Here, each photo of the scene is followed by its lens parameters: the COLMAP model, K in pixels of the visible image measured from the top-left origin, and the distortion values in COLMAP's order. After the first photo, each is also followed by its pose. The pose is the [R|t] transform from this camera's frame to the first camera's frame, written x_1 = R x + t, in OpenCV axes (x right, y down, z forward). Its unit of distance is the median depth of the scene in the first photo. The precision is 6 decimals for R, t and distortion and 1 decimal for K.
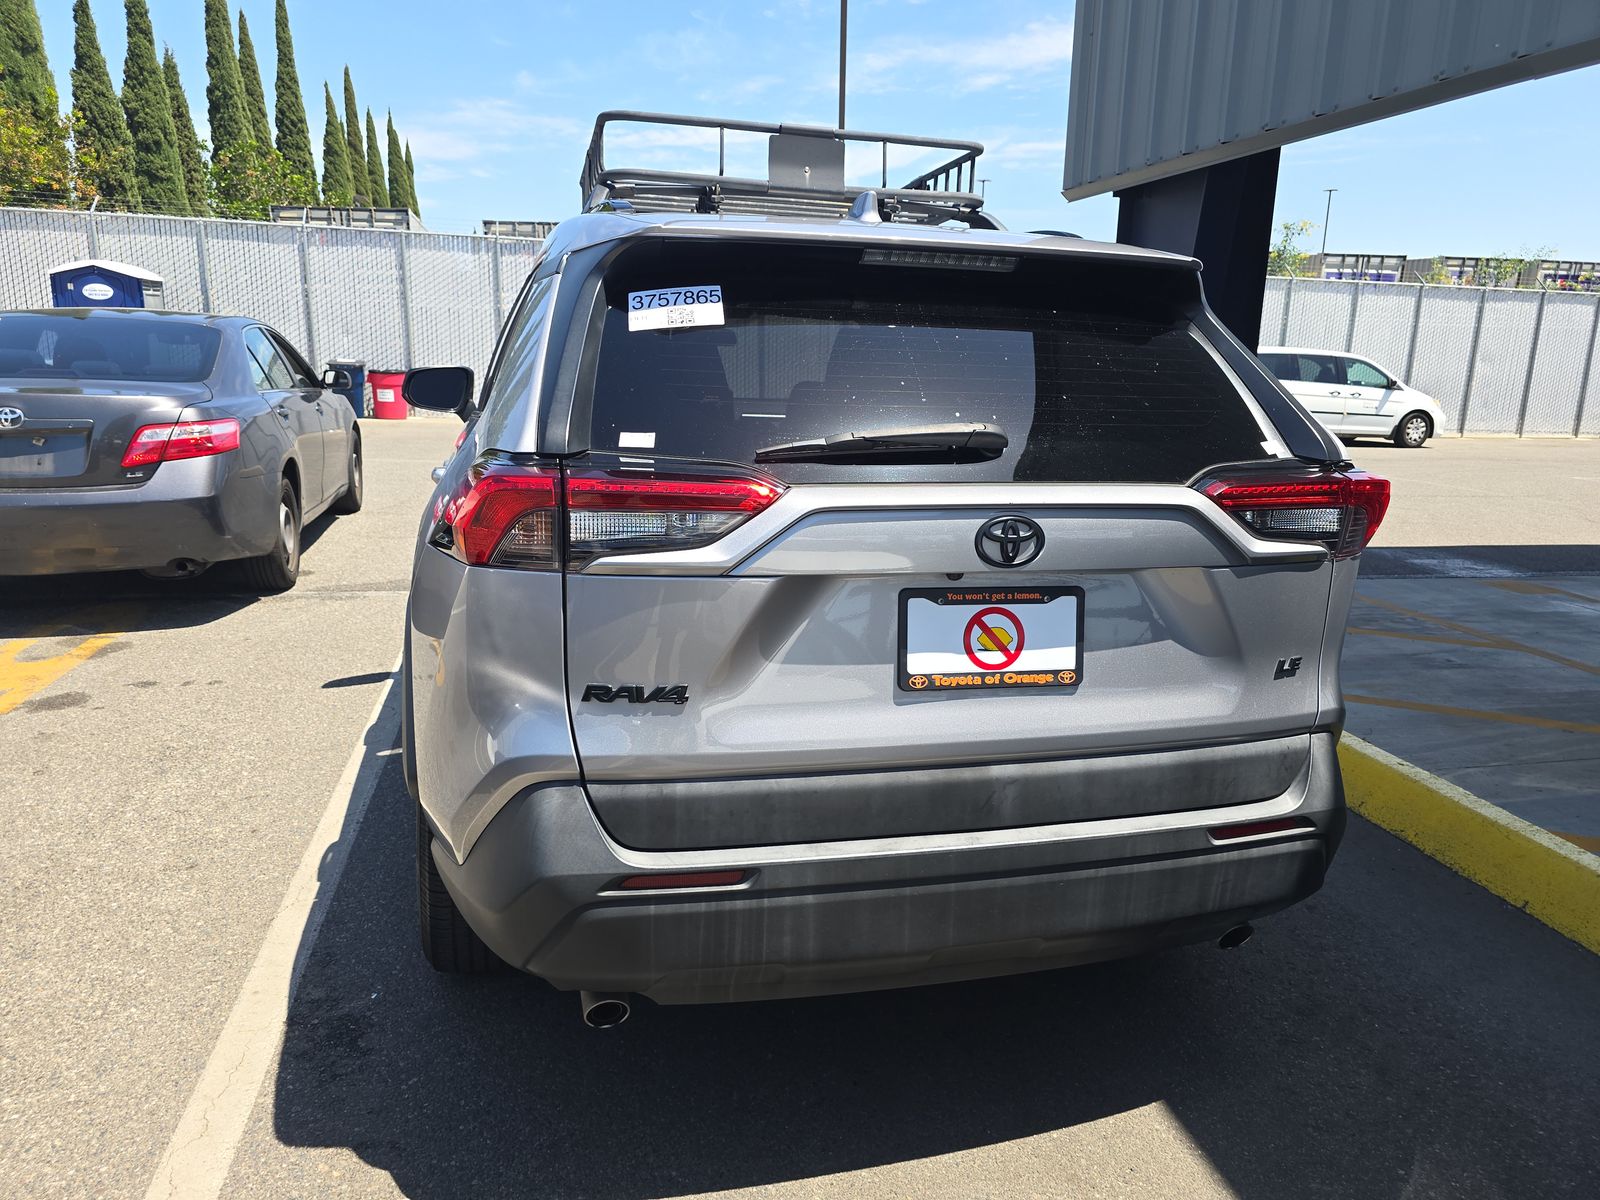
lens RADIAL K [[1099.2, 0, 803.2], [0, 1099.2, 602.1], [0, 0, 1]] dist [0.031274, -0.029186]
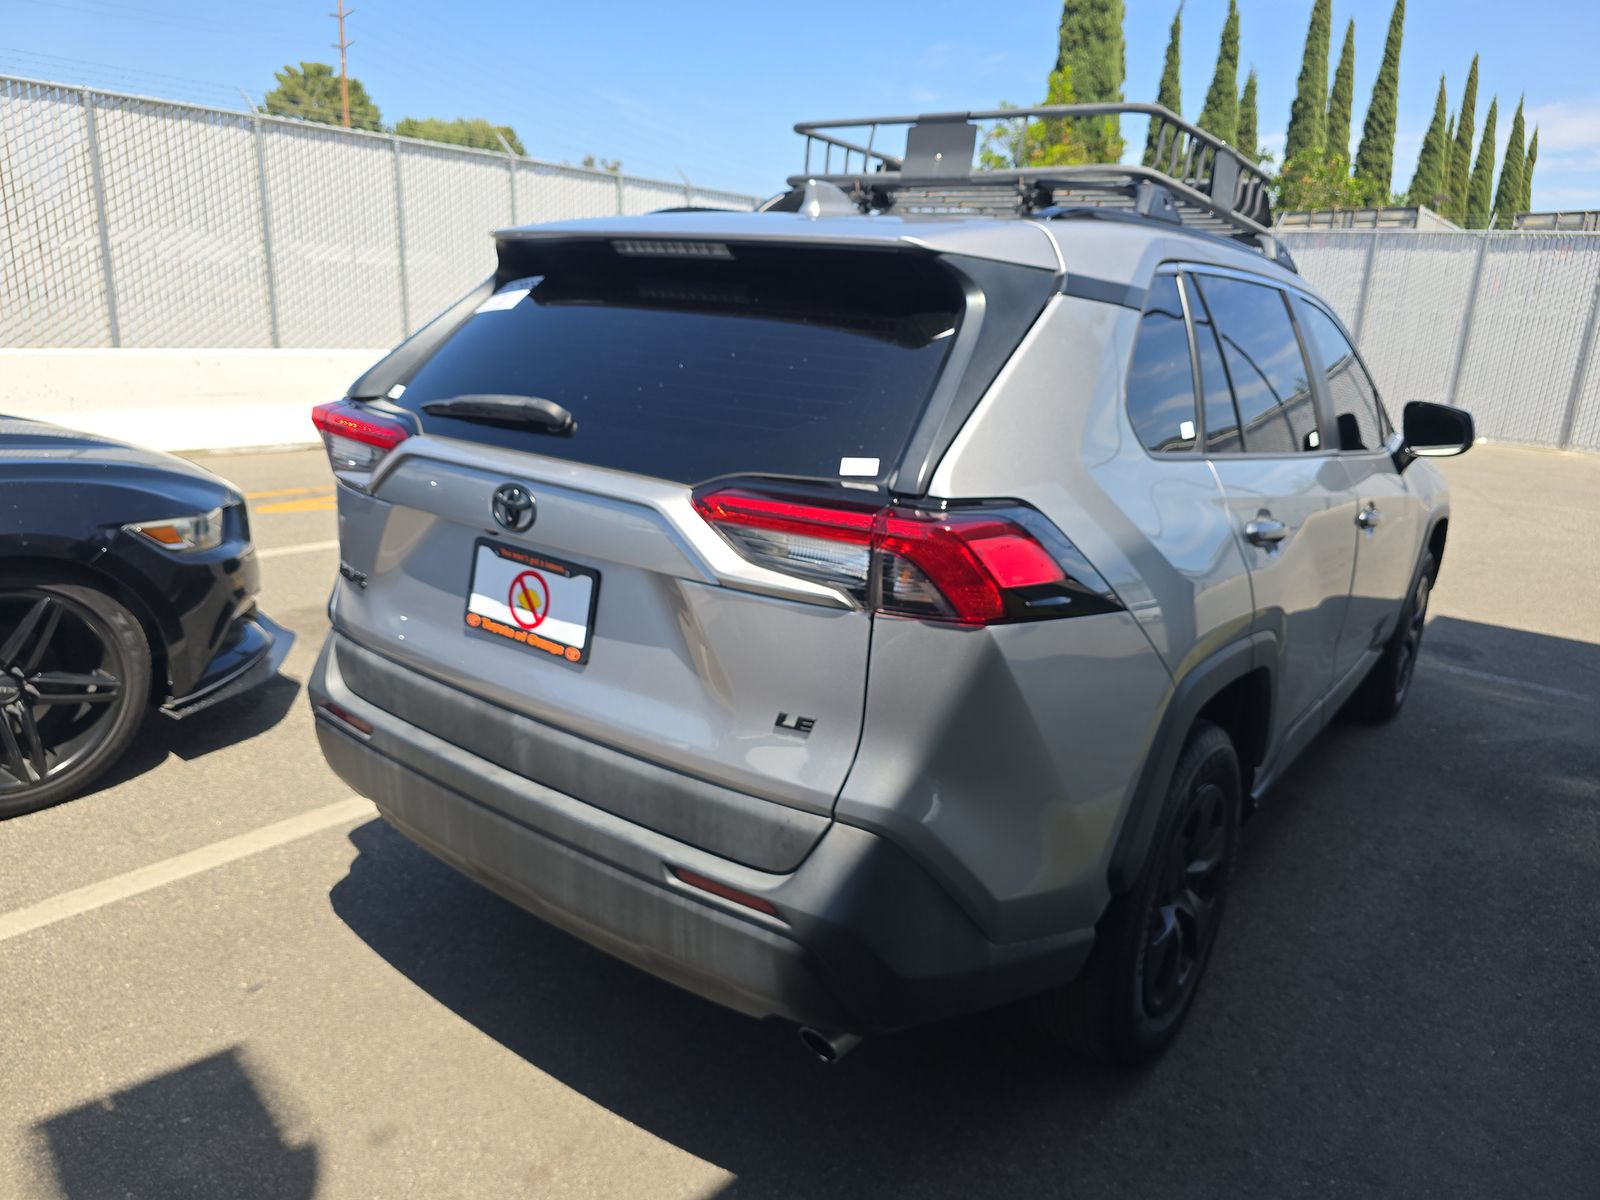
lens RADIAL K [[1105.8, 0, 804.1], [0, 1105.8, 605.5], [0, 0, 1]] dist [0.024624, -0.022953]
pose [[0.615390, 0.207953, -0.760296, 1.091127], [-0.210997, 0.972830, 0.095301, -0.113500], [0.759457, 0.101773, 0.642547, 0.475825]]
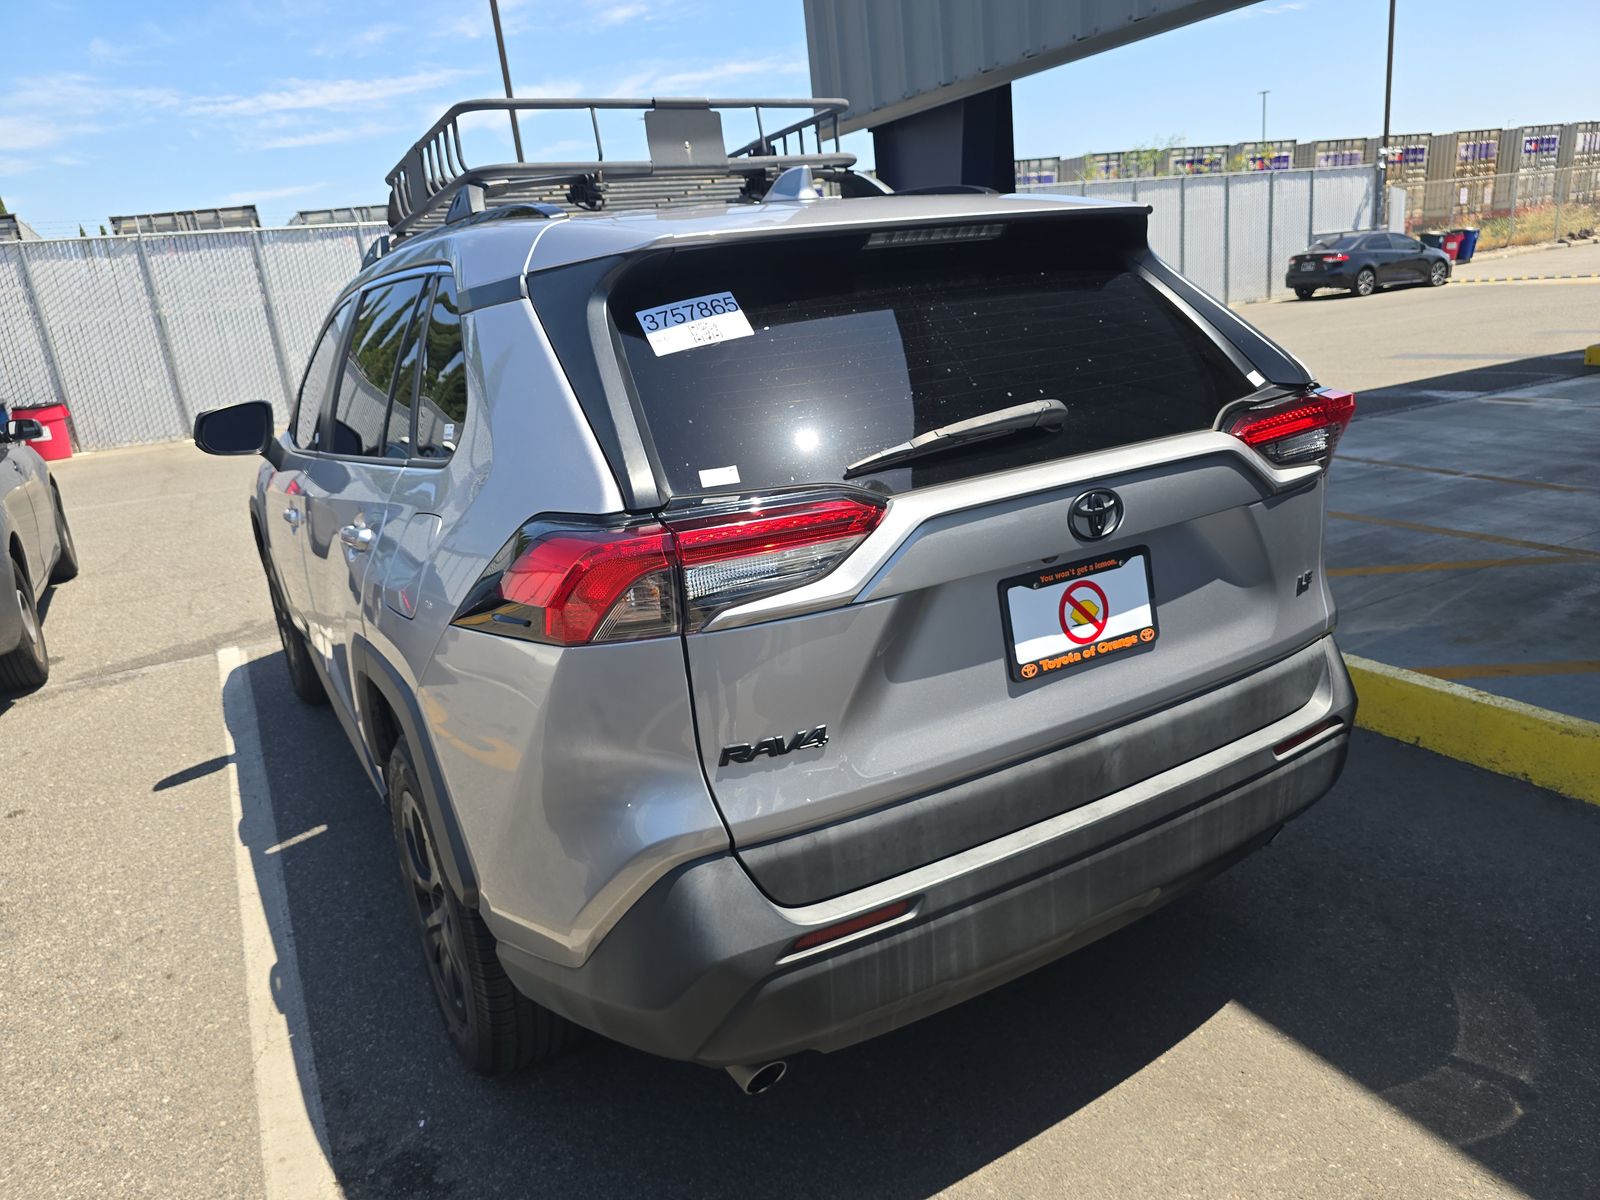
lens RADIAL K [[1105.8, 0, 804.1], [0, 1105.8, 605.5], [0, 0, 1]] dist [0.024624, -0.022953]
pose [[0.954785, -0.190130, 0.228554, -0.279497], [0.178703, 0.981418, 0.069891, -0.082950], [-0.237596, -0.025888, 0.971019, 0.076610]]
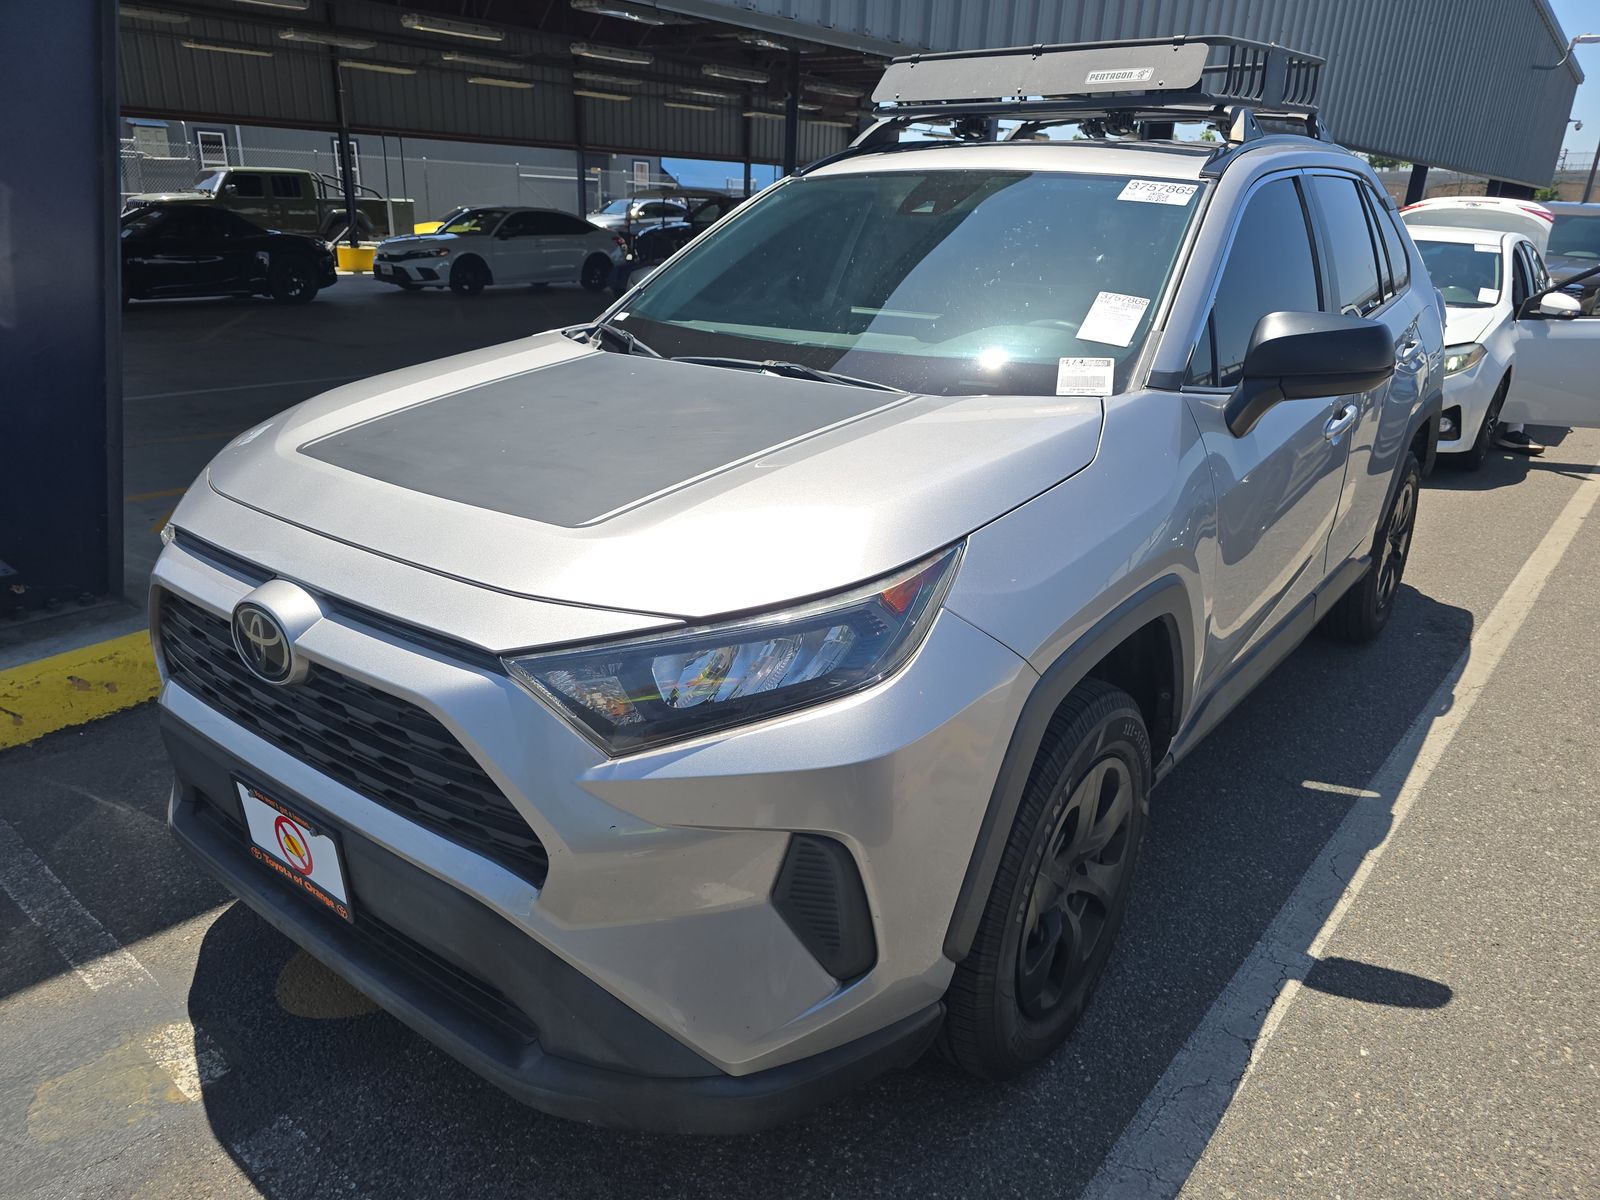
lens RADIAL K [[1099.2, 0, 803.2], [0, 1099.2, 602.1], [0, 0, 1]] dist [0.031274, -0.029186]
pose [[-0.616959, -0.314338, 0.721494, -1.318232], [0.133653, 0.861604, 0.489669, -0.853223], [-0.775563, 0.398536, -0.489562, 3.301027]]
